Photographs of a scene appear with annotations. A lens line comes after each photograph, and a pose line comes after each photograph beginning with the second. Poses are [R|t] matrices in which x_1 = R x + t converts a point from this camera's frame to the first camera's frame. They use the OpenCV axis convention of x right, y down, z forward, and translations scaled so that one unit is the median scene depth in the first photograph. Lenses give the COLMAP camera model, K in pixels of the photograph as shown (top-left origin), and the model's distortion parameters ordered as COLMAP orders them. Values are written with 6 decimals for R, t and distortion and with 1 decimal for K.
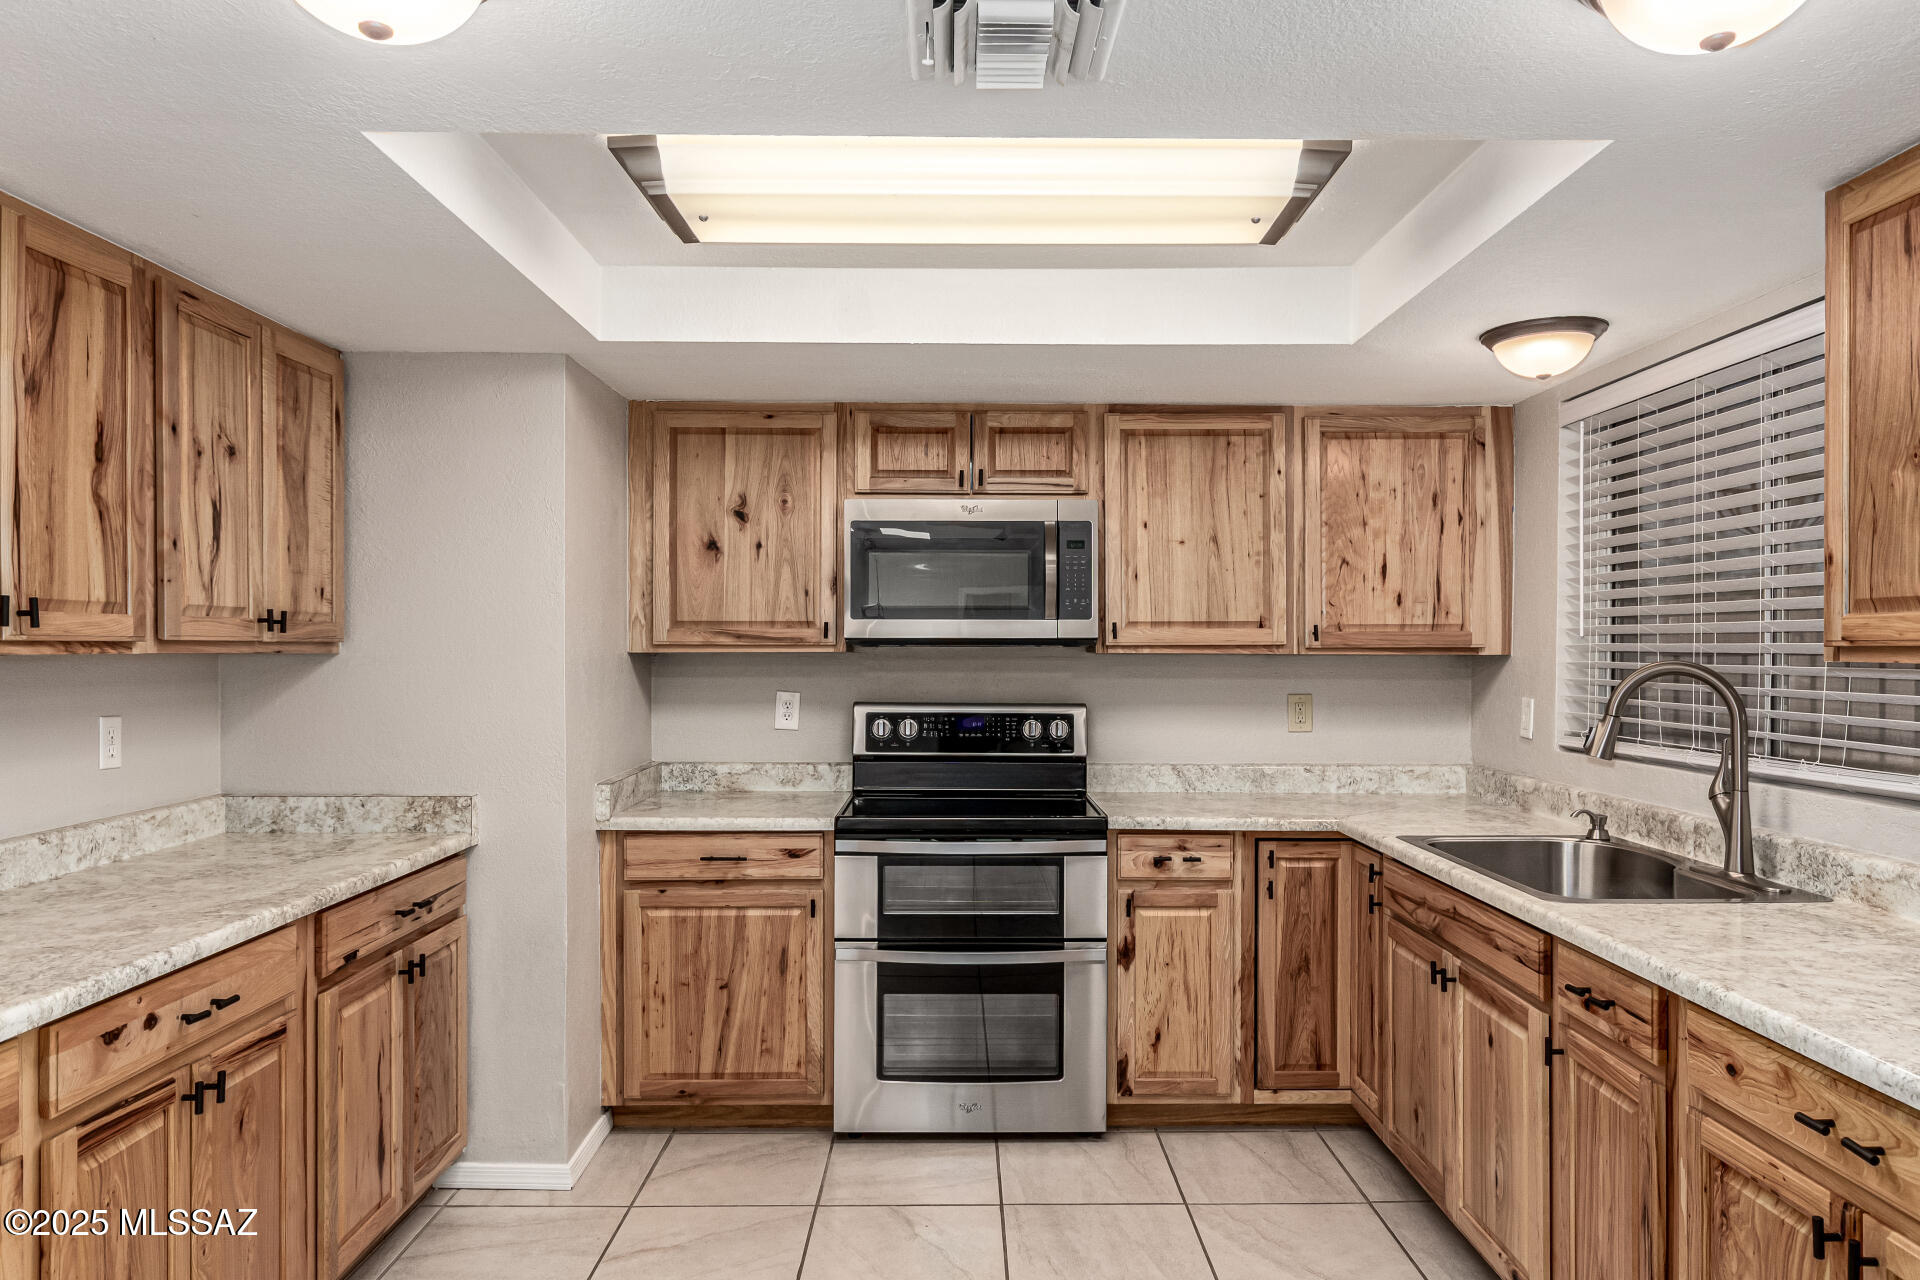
lens RADIAL K [[1237.2, 0, 965.3], [0, 1237.2, 643.0], [0, 0, 1]] dist [-0.002815, 0.002251]
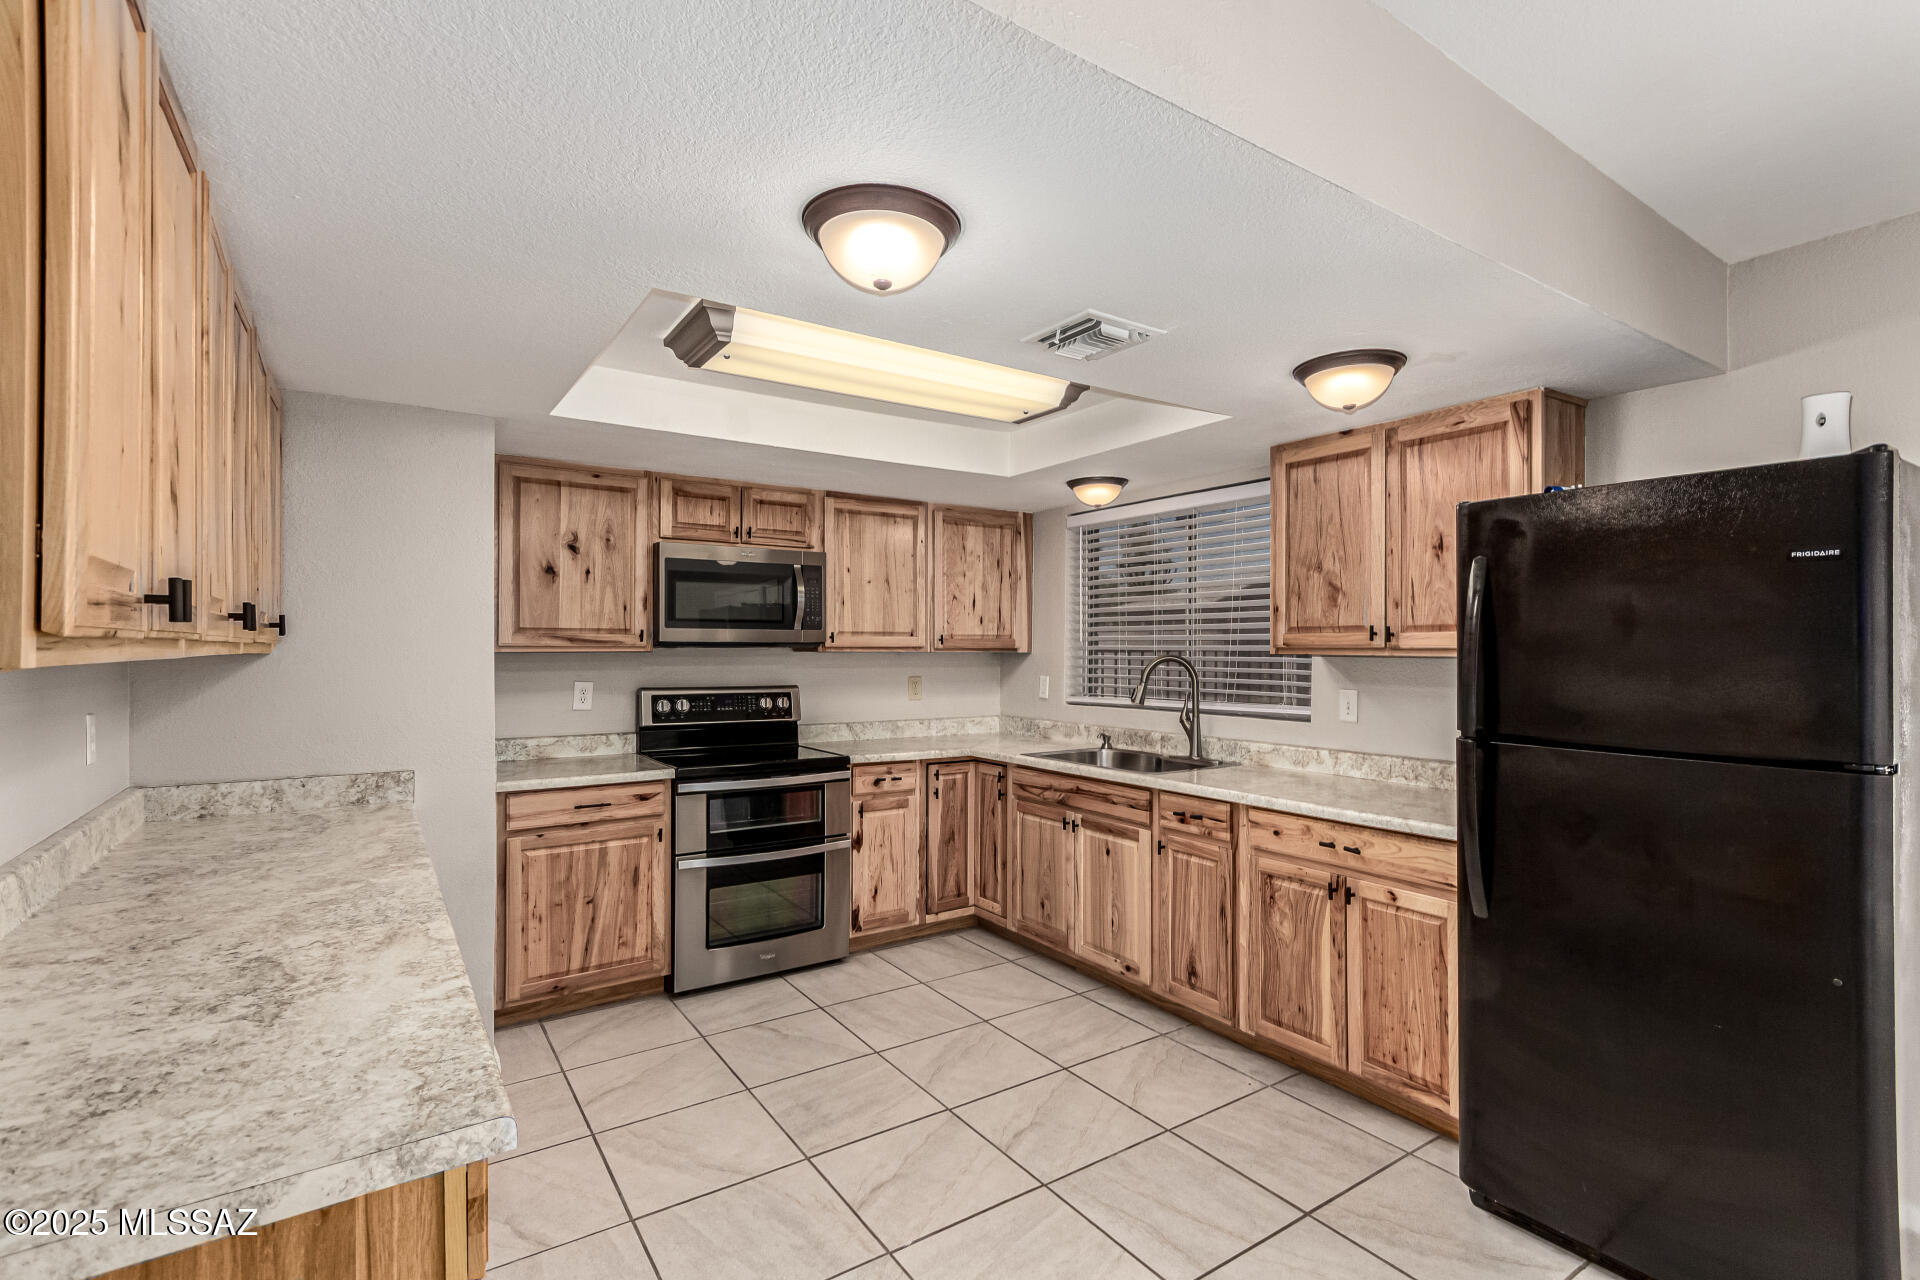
lens RADIAL K [[897.9, 0, 970.6], [0, 897.9, 644.5], [0, 0, 1]] dist [-0.000976, 0.001734]
pose [[0.833858, 0.001955, 0.551976, -0.386057], [-0.002244, 0.999997, -0.000153, -0.001398], [-0.551975, -0.001111, 0.833860, -0.036968]]
